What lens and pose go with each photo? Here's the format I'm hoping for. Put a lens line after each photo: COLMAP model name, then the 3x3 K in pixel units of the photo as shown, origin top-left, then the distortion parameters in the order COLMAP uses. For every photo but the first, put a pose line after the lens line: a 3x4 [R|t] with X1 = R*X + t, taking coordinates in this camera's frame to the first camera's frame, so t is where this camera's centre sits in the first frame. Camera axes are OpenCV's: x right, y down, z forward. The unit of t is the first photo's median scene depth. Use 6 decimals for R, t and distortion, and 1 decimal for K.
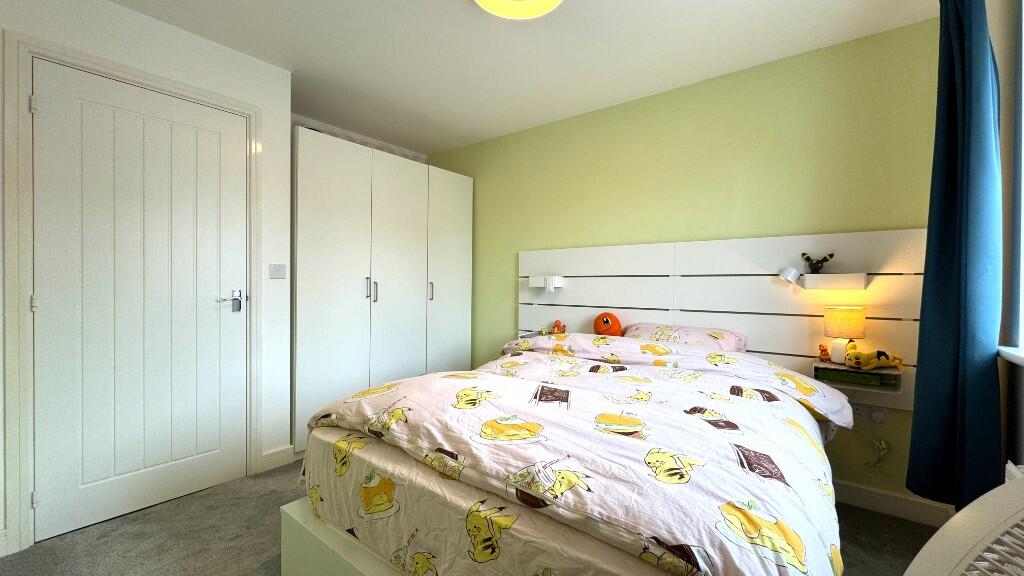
lens RADIAL K [[413.4, 0, 512.0], [0, 413.4, 288.0], [0, 0, 1]] dist [0.001858, 0.000196]
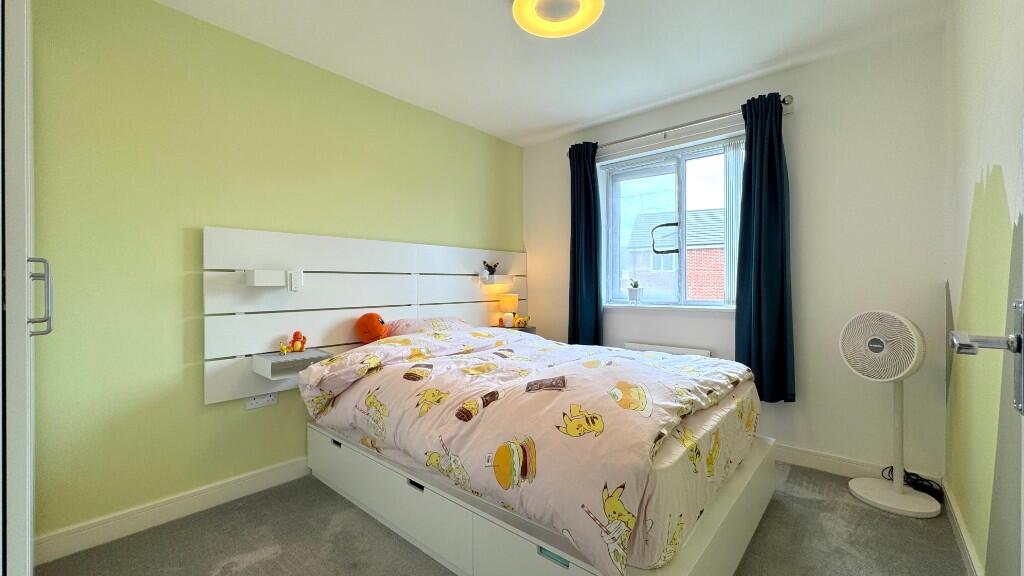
lens RADIAL K [[413.4, 0, 512.0], [0, 413.4, 288.0], [0, 0, 1]] dist [0.001858, 0.000196]
pose [[0.048594, -0.014012, 0.998720, -0.679598], [0.014837, 0.999801, 0.013306, -0.002541], [-0.998708, 0.014171, 0.048792, 0.662161]]
